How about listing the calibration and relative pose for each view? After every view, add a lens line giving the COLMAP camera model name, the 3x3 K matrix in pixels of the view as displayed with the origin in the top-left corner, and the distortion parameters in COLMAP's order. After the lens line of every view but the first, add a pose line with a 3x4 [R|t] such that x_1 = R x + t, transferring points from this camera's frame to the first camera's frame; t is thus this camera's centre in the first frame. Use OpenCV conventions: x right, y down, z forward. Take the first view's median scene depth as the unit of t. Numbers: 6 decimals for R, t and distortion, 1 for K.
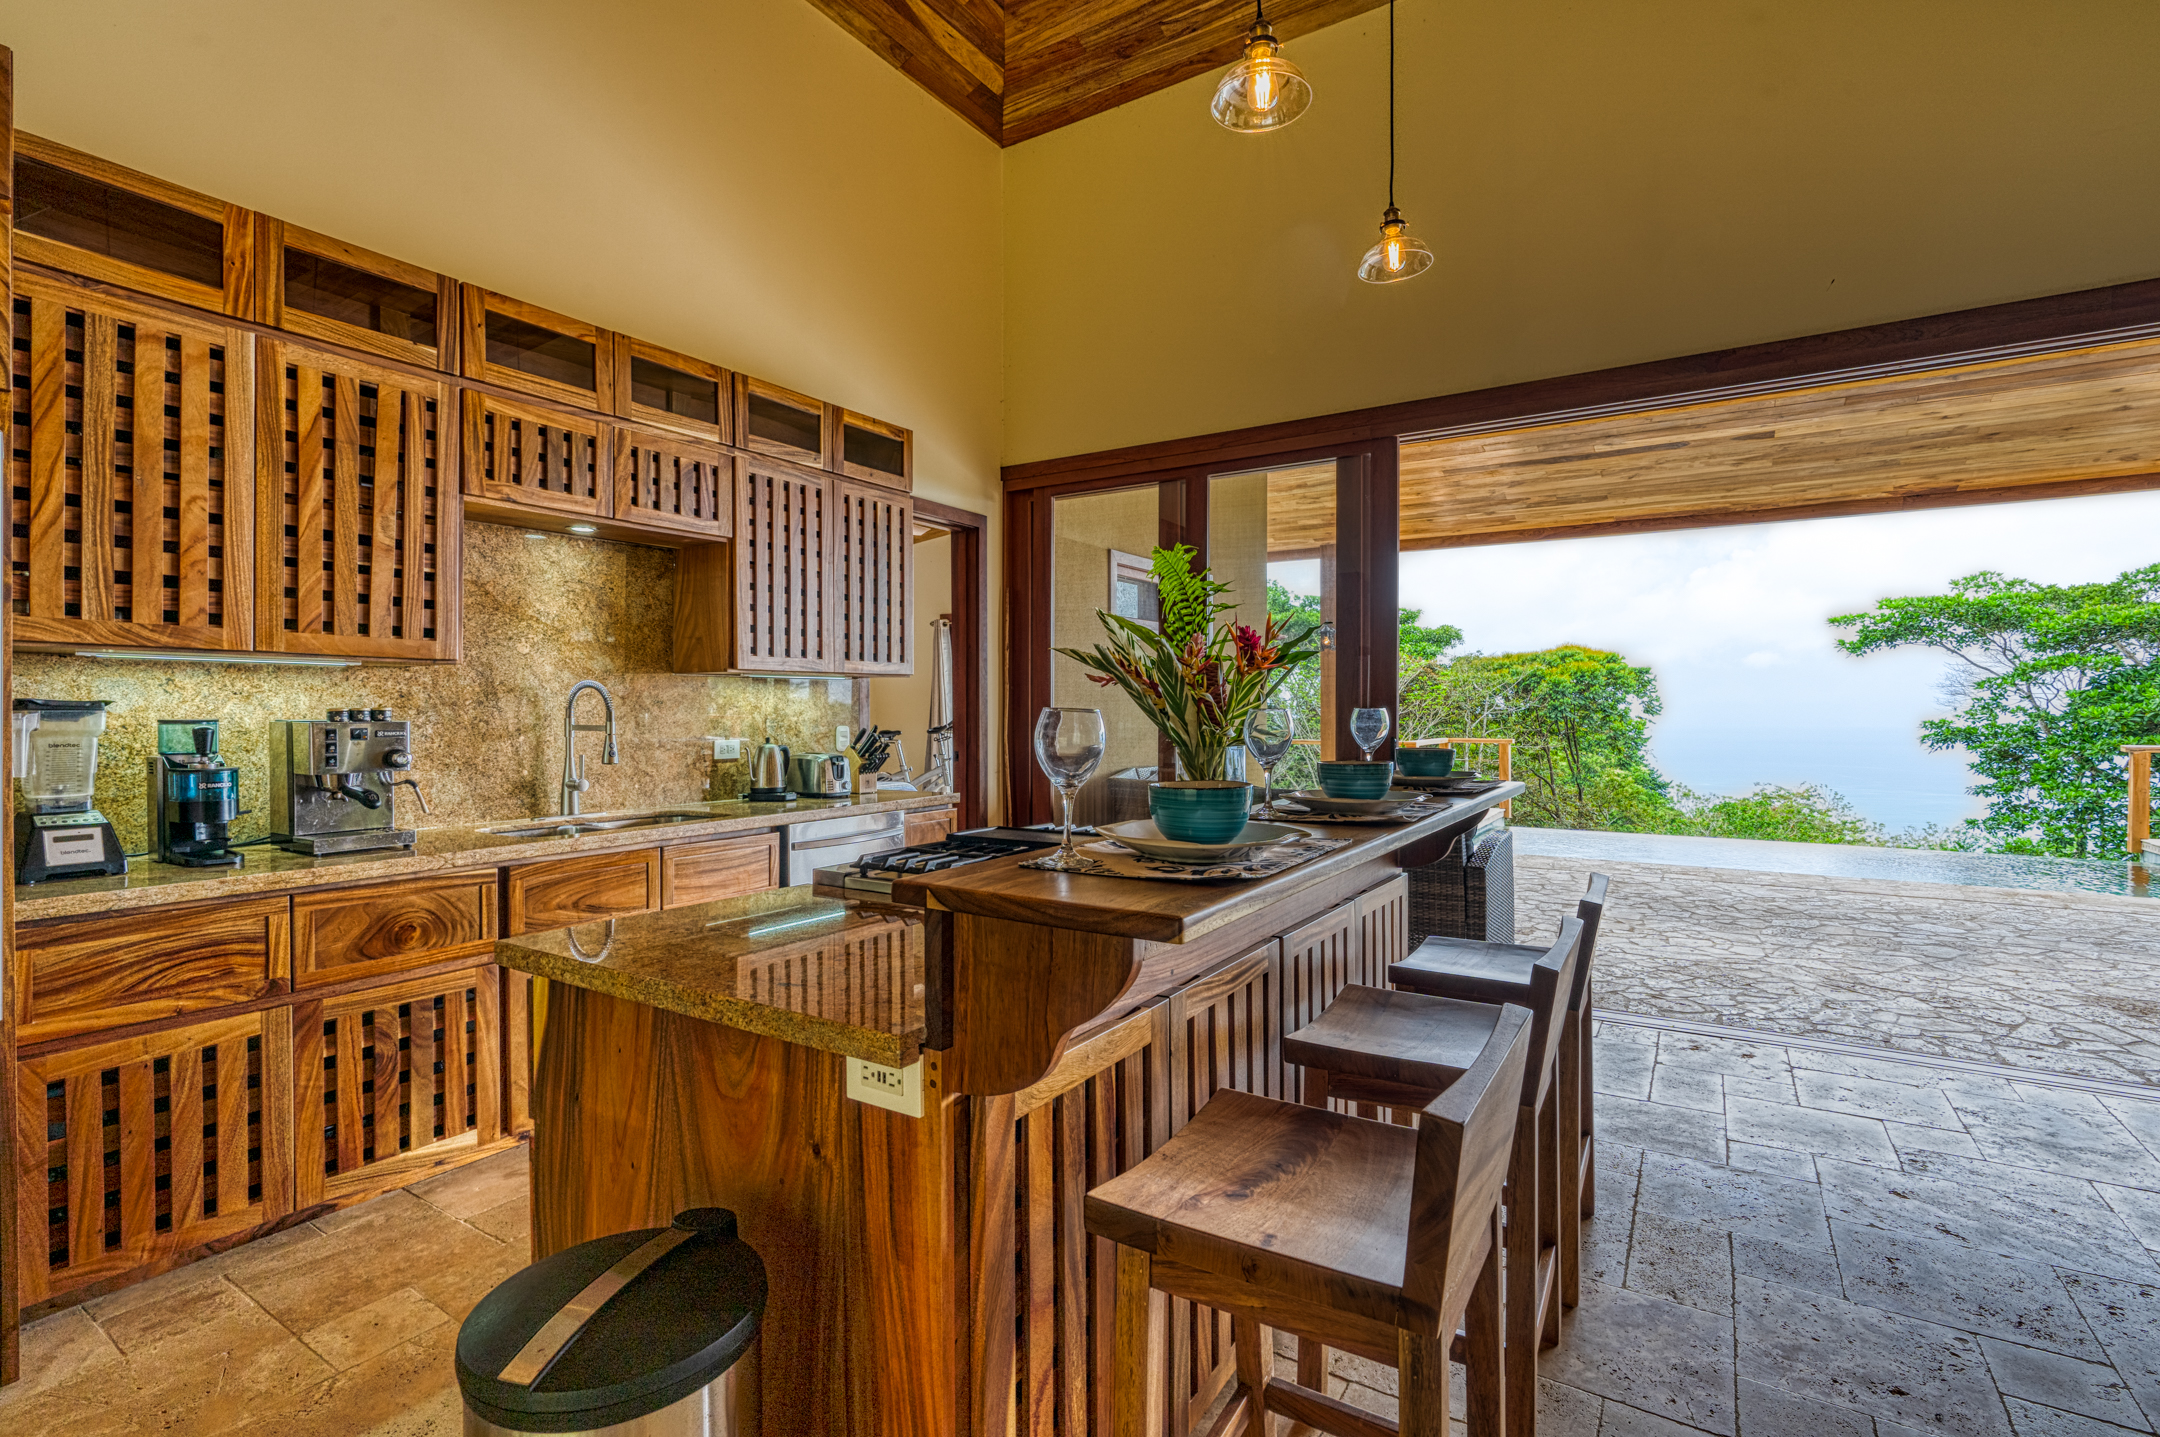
lens RADIAL K [[996.5, 0, 1076.3], [0, 996.5, 692.2], [0, 0, 1]] dist [-0.004392, 0.000010]
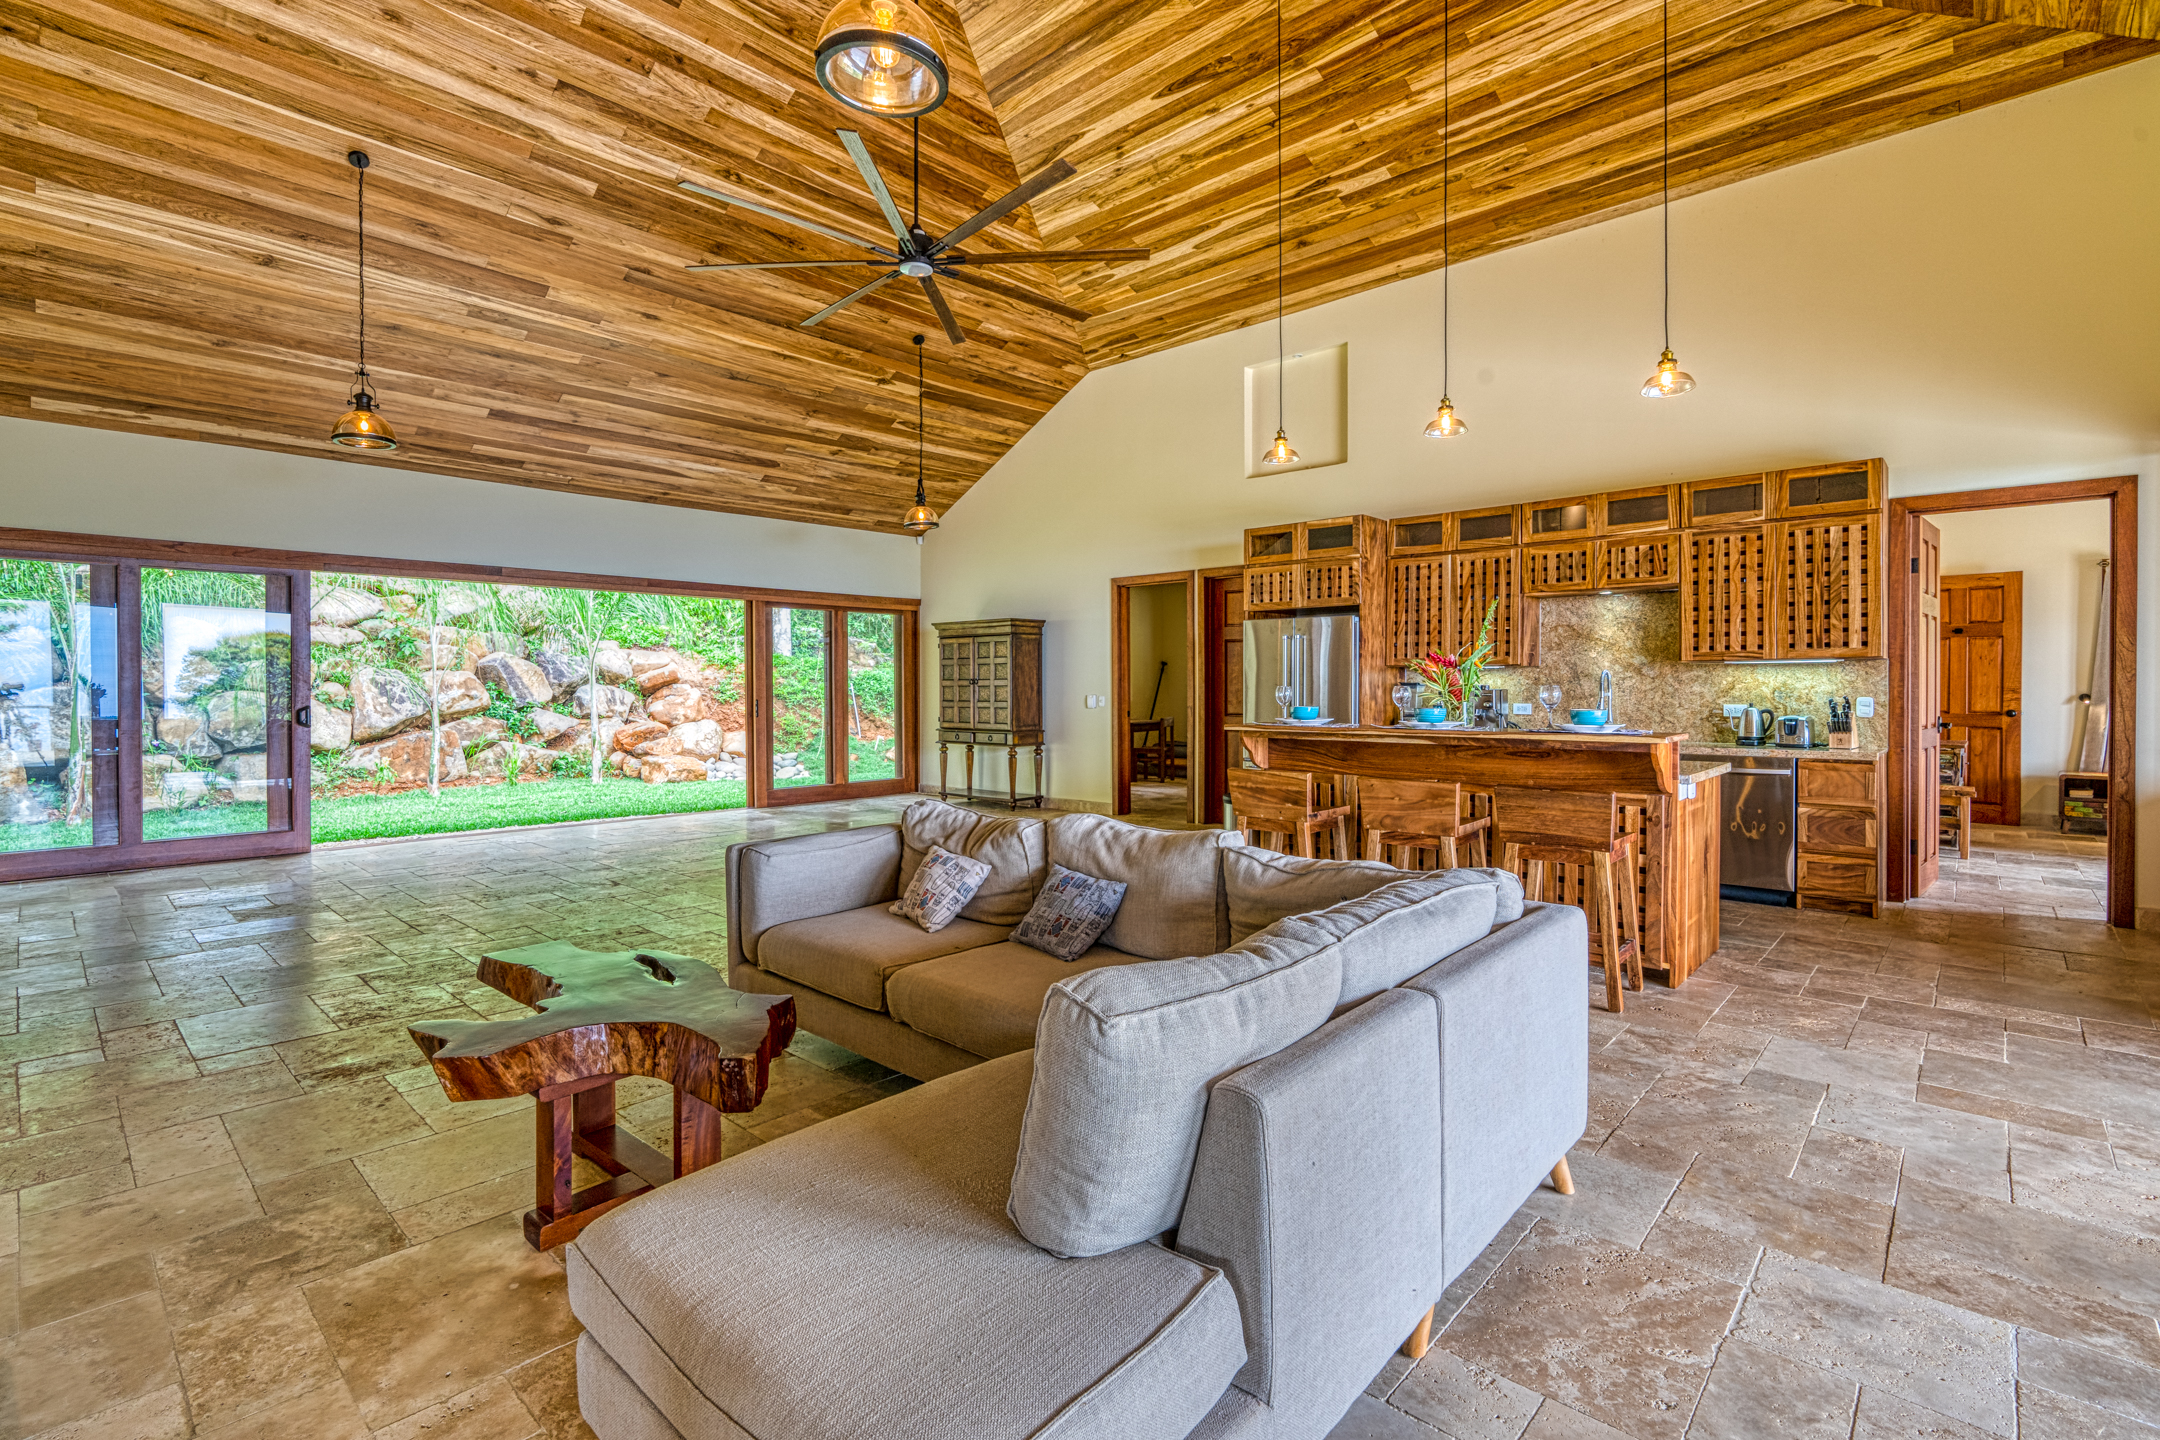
lens RADIAL K [[996.5, 0, 1076.3], [0, 996.5, 693.7], [0, 0, 1]] dist [-0.004392, 0.000010]
pose [[-0.176698, 0.013516, -0.984172, 1.481034], [0.022920, 0.999691, 0.009614, -0.007390], [0.983998, -0.020858, -0.176953, 0.295242]]
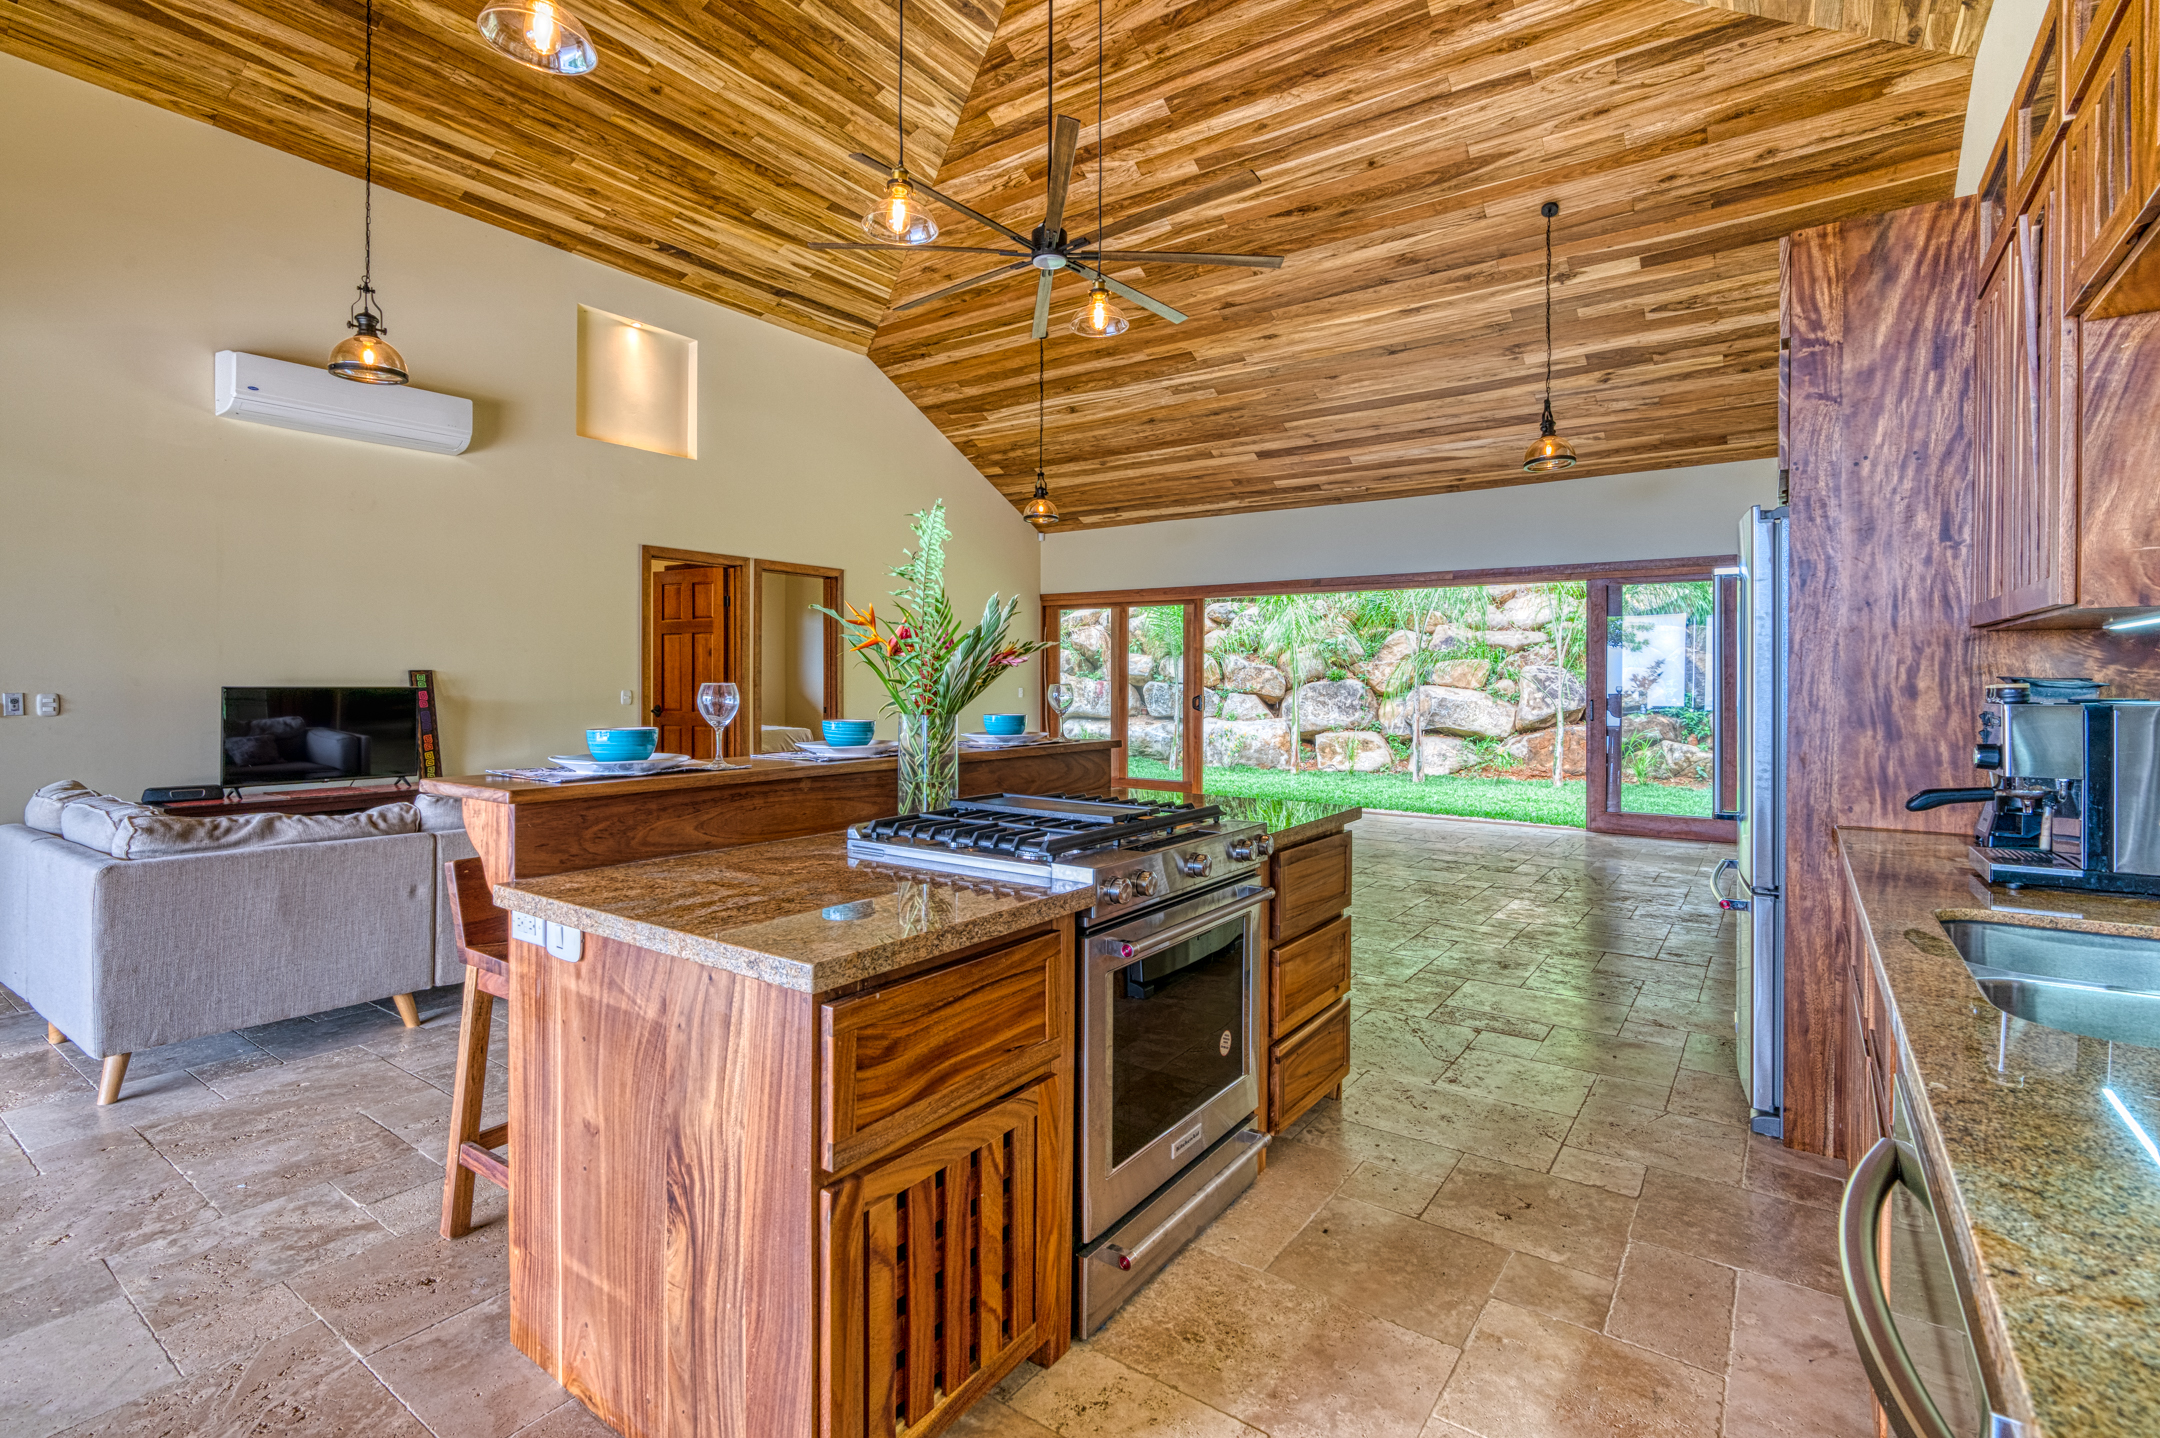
lens RADIAL K [[987.7, 0, 1086.5], [0, 987.7, 686.3], [0, 0, 1]] dist [-0.003146, -0.000013]
pose [[-0.998948, -0.000534, 0.045852, -0.050443], [-0.001219, 0.999888, -0.014934, 0.020131], [-0.045839, -0.014974, -0.998837, 1.249525]]
